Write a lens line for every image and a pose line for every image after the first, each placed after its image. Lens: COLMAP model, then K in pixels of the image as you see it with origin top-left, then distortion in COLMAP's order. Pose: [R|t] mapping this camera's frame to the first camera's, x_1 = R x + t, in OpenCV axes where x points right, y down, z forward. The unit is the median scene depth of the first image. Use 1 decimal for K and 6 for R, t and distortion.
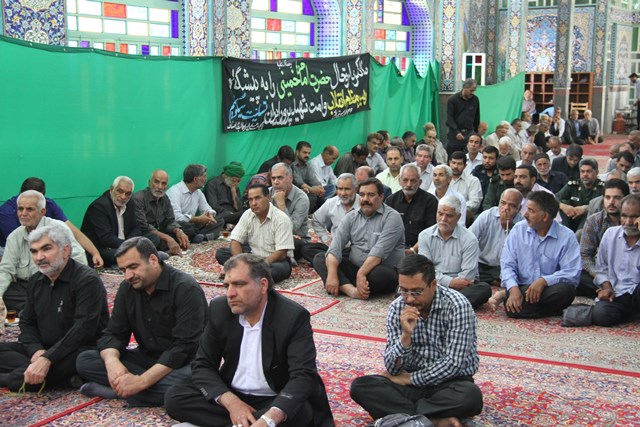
lens RADIAL K [[1062.8, 0, 320.9], [0, 1062.8, 213.5], [0, 0, 1]] dist [-0.000956, 0.000000]
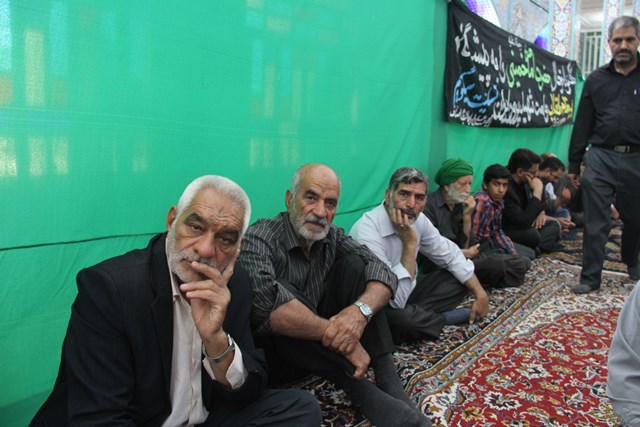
lens RADIAL K [[527.4, 0, 318.3], [0, 527.4, 216.5], [0, 0, 1]] dist [-0.122052, 0.003404]
pose [[0.980306, 0.034730, -0.194408, -0.094427], [-0.033587, 0.999394, 0.009177, -0.019084], [0.194609, -0.002467, 0.980878, 0.628854]]
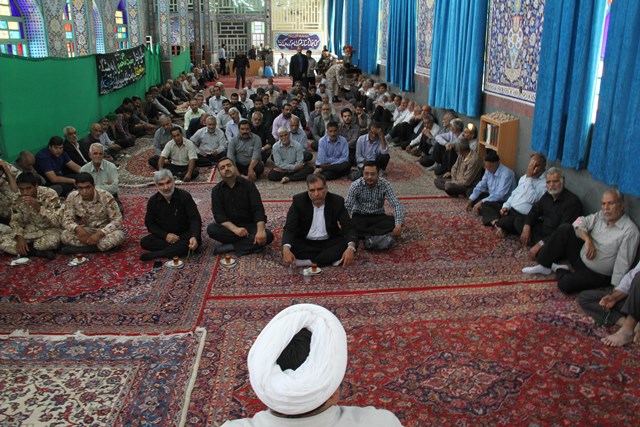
lens RADIAL K [[527.4, 0, 318.6], [0, 527.4, 212.8], [0, 0, 1]] dist [-0.122052, 0.003404]
pose [[0.858721, -0.165419, 0.485010, -0.208628], [0.067697, 0.974790, 0.212605, -0.039166], [-0.507952, -0.149735, 0.848271, 0.038728]]
